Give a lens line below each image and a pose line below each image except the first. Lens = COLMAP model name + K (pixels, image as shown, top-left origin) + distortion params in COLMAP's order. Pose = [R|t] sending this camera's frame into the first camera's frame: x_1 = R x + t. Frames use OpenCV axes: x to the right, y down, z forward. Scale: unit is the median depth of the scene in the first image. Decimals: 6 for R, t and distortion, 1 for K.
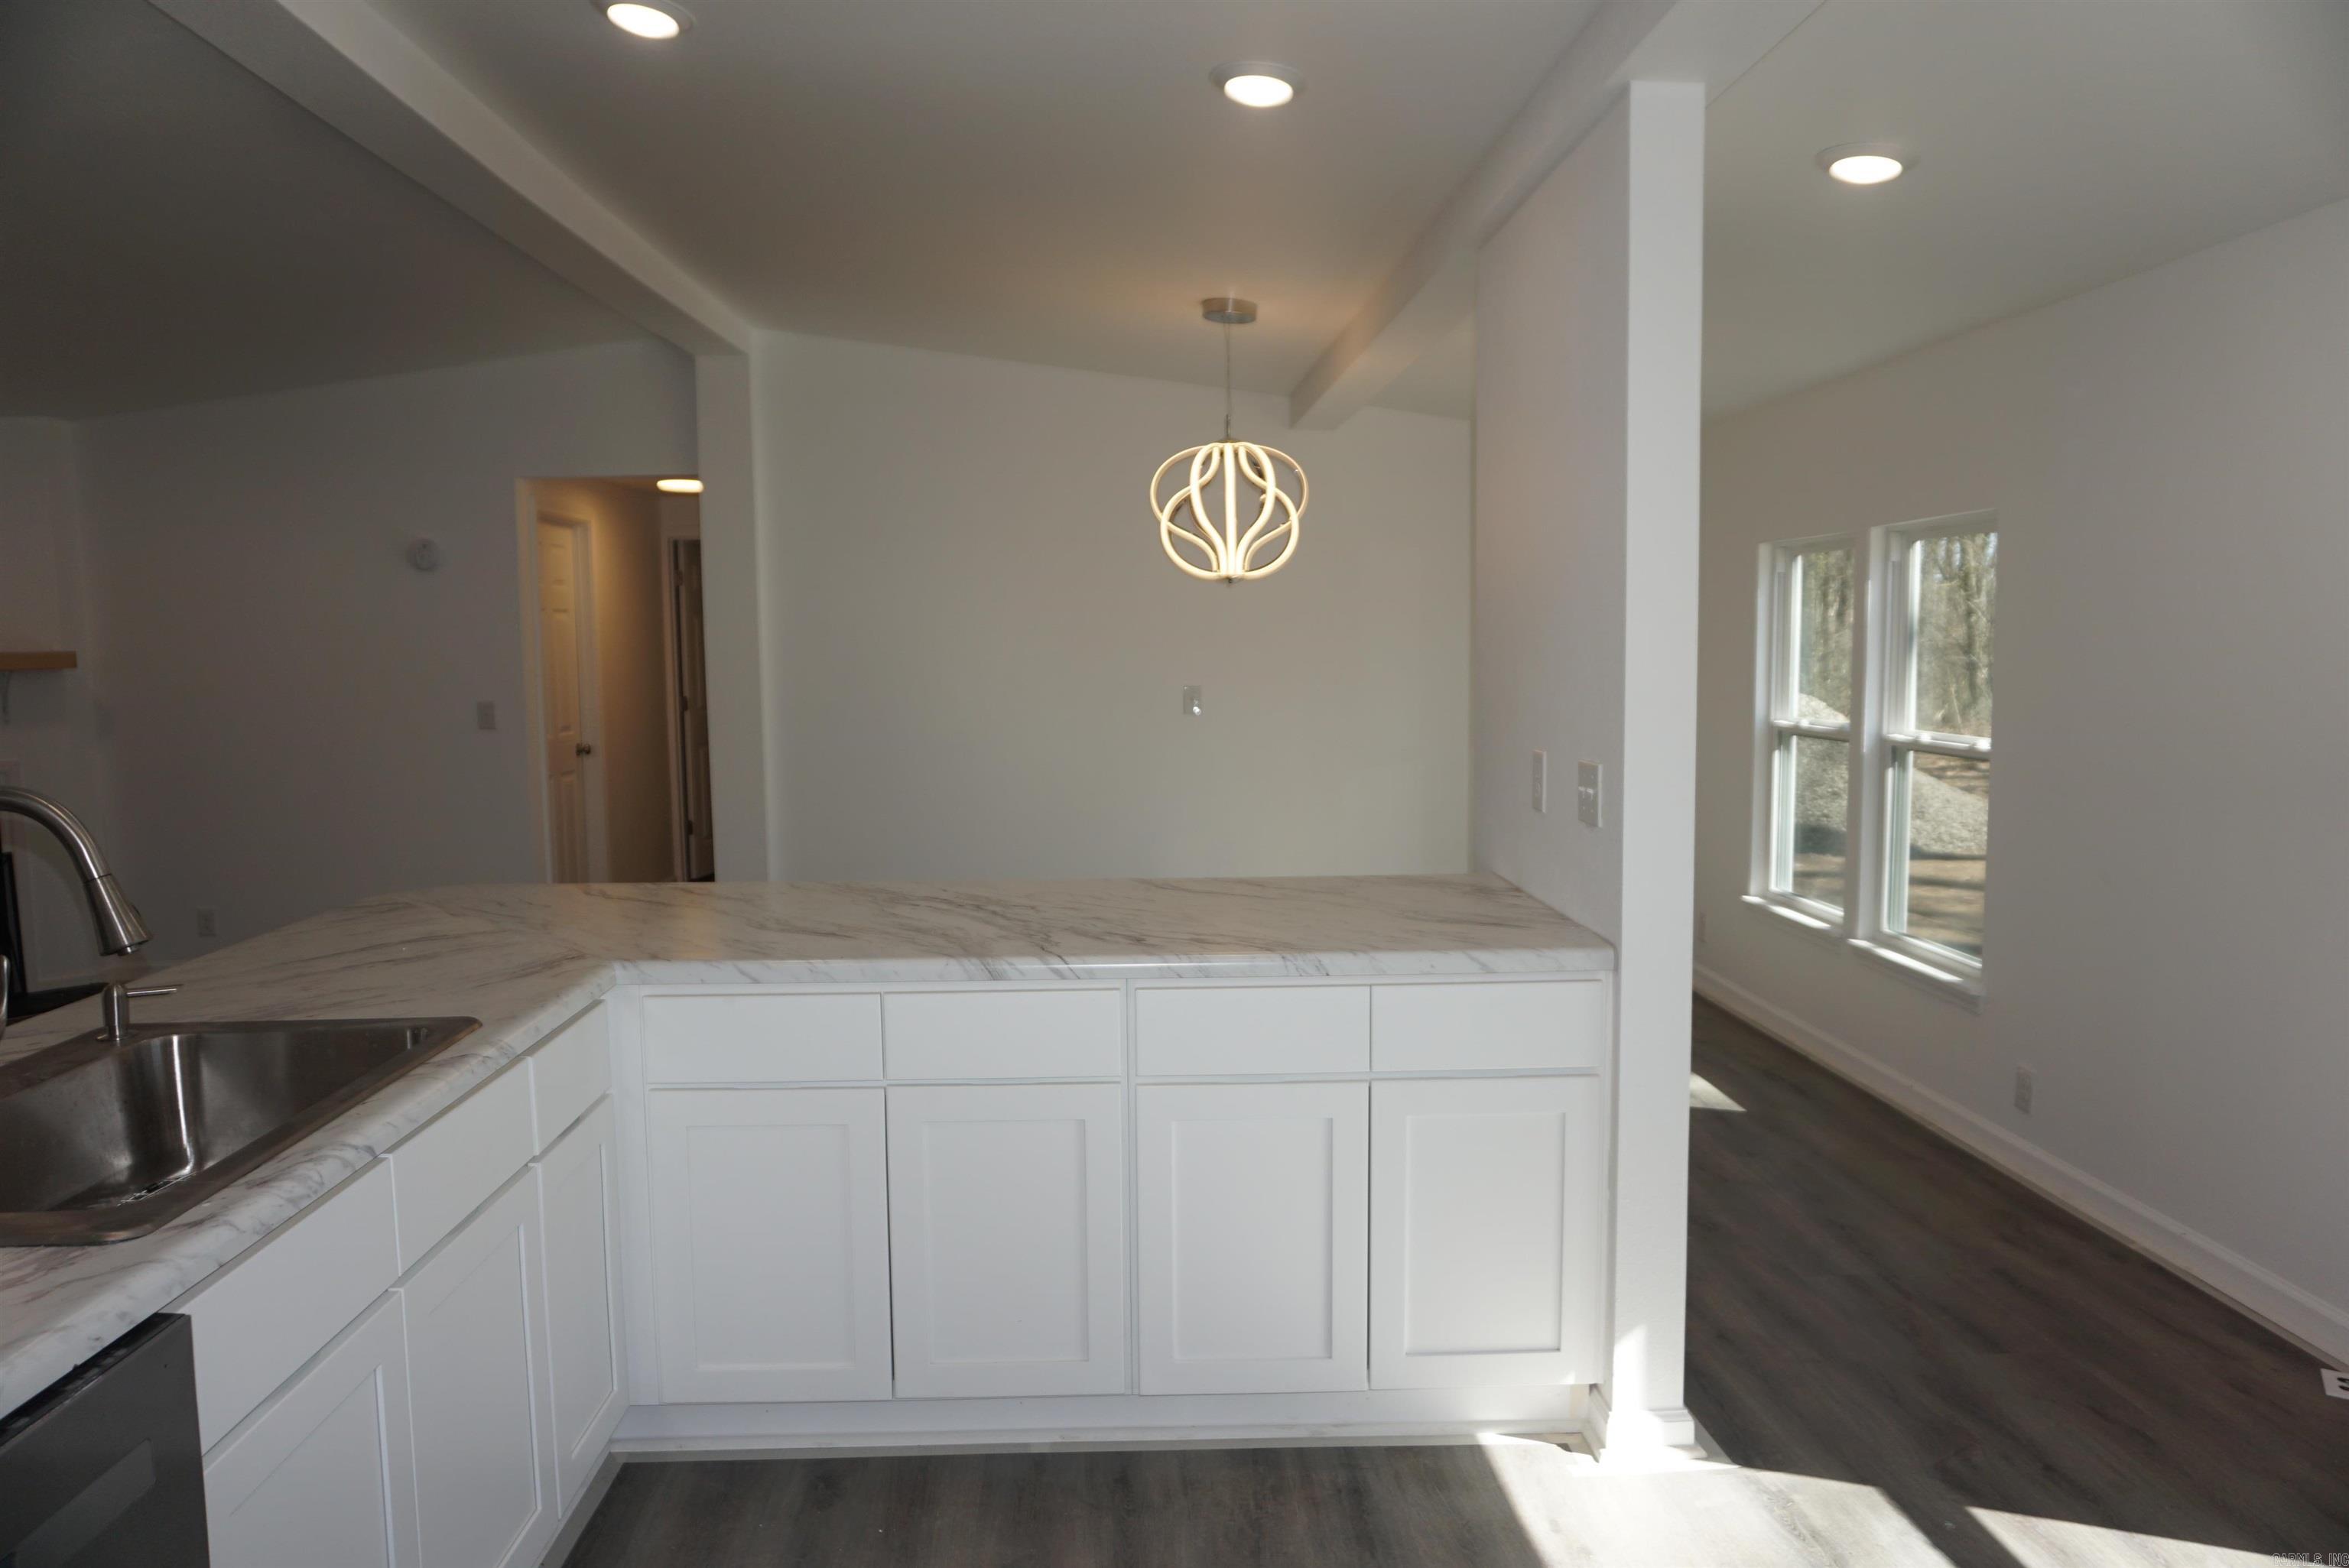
lens RADIAL K [[1564.3, 0, 1168.4], [0, 1564.3, 788.1], [0, 0, 1]] dist [-0.056692, 0.037337]
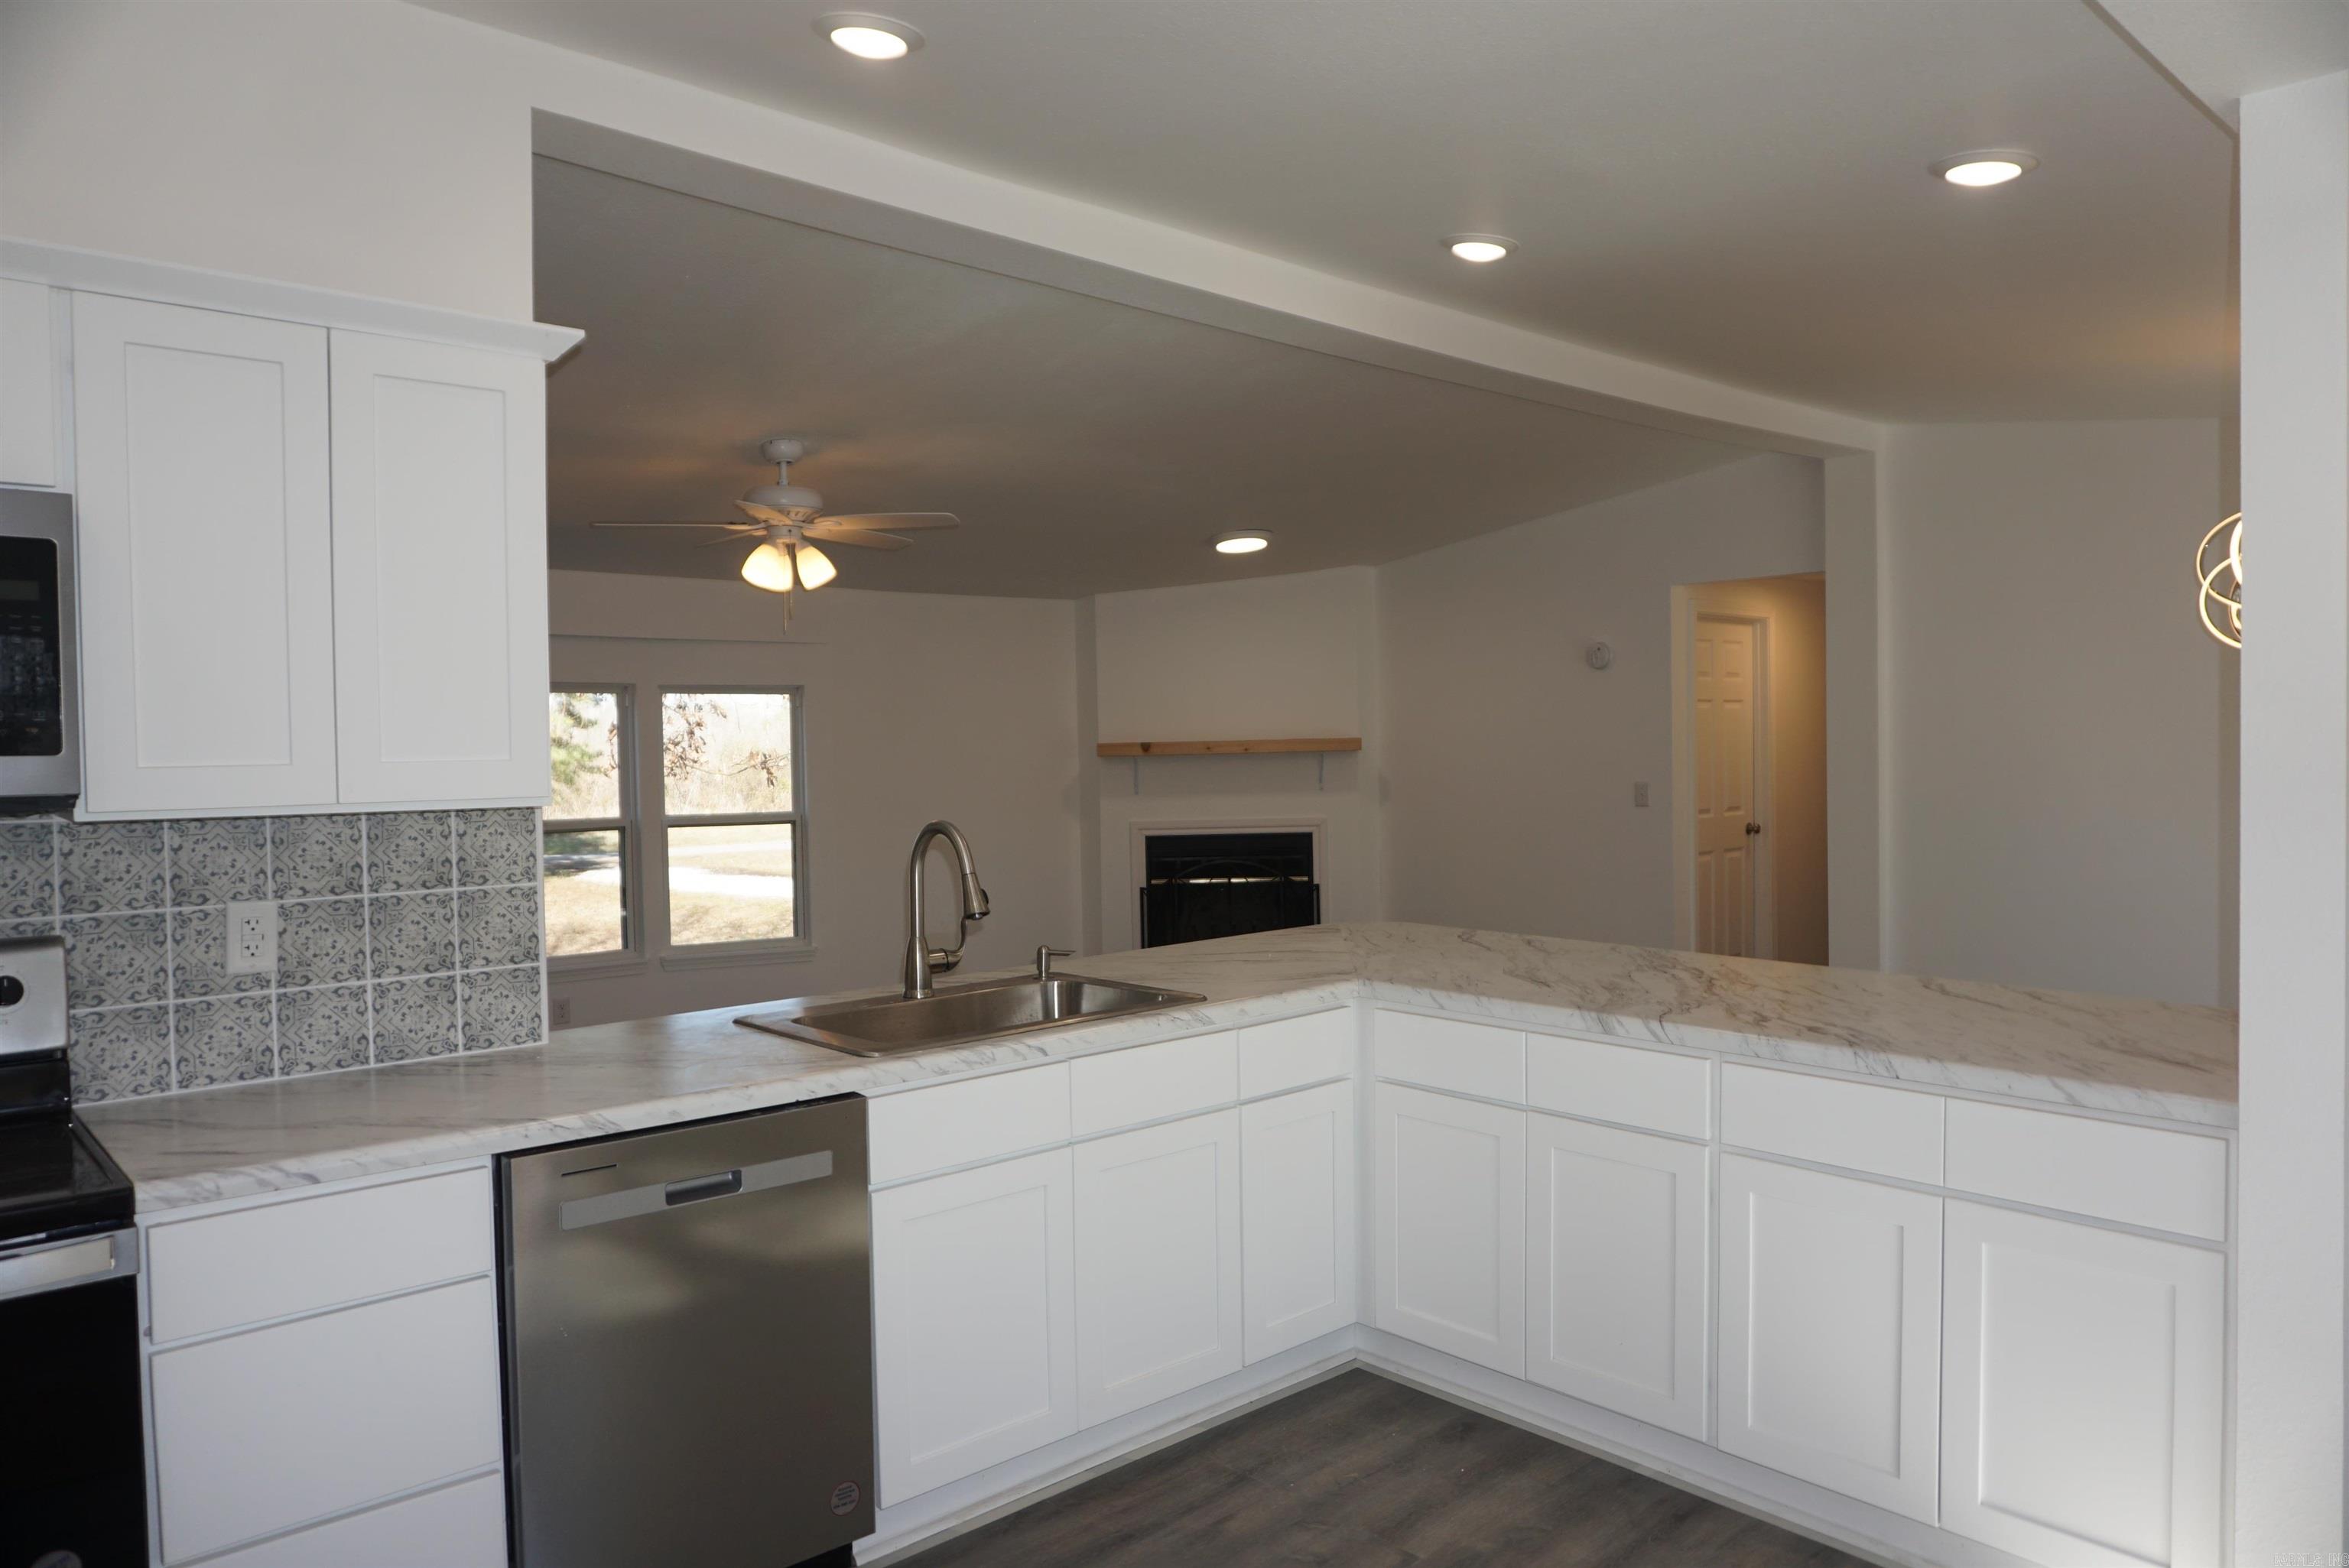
lens RADIAL K [[1564.3, 0, 1168.4], [0, 1564.3, 788.1], [0, 0, 1]] dist [-0.056692, 0.037337]
pose [[0.633550, 0.023701, -0.773339, 0.542032], [-0.063263, 0.997771, -0.021248, -0.012617], [0.771111, 0.062385, 0.633637, 0.015803]]
